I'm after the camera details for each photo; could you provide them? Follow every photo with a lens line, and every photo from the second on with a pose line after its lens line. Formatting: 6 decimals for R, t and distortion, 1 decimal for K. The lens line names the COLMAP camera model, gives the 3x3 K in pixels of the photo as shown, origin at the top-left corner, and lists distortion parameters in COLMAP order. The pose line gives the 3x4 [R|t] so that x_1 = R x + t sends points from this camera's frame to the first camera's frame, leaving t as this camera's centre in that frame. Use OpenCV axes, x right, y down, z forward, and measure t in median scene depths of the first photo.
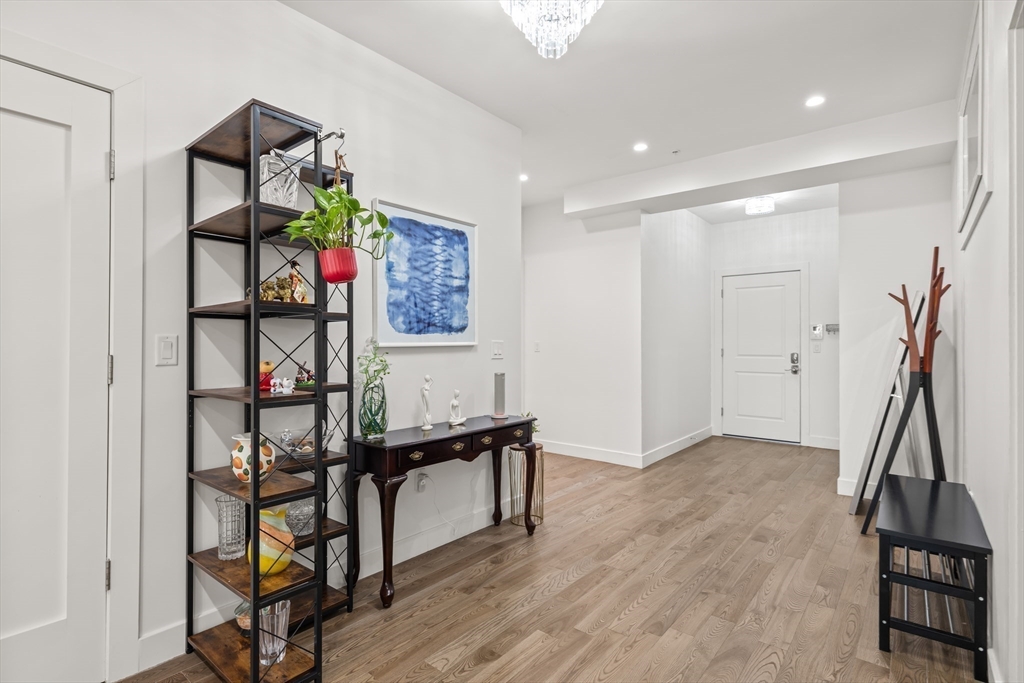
lens RADIAL K [[483.1, 0, 510.1], [0, 483.1, 348.1], [0, 0, 1]] dist [0.015878, 0.000537]
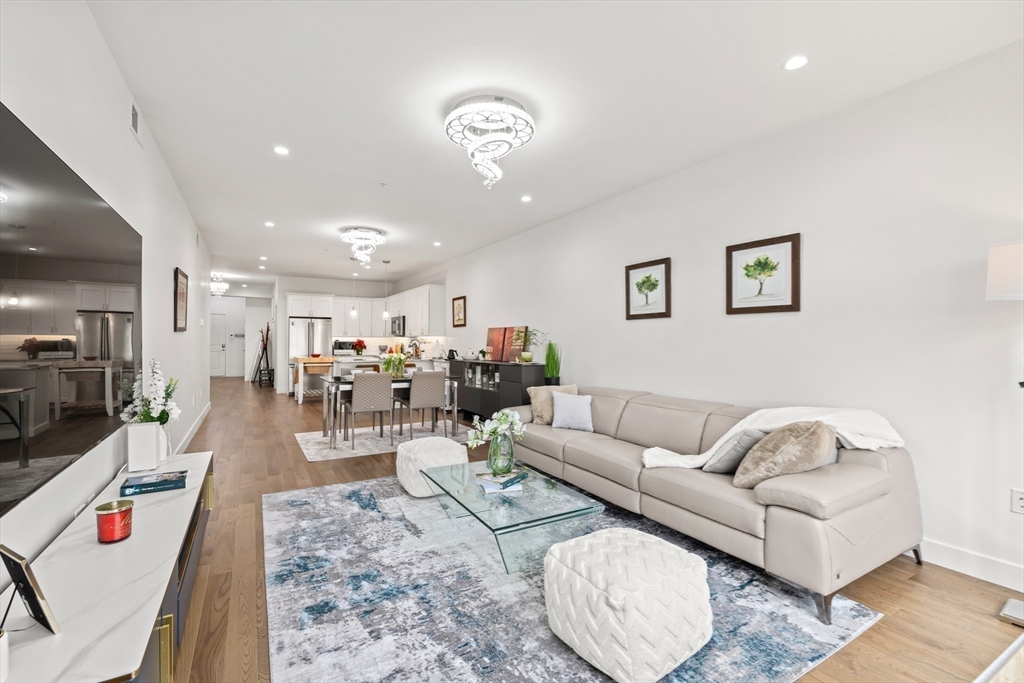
lens RADIAL K [[442.3, 0, 503.8], [0, 442.3, 340.2], [0, 0, 1]] dist [-0.003999, 0.001257]
pose [[0.365949, 0.004324, 0.930625, -2.040398], [-0.005351, 0.999982, -0.002542, -0.014722], [-0.930620, -0.004050, 0.365965, -2.413131]]
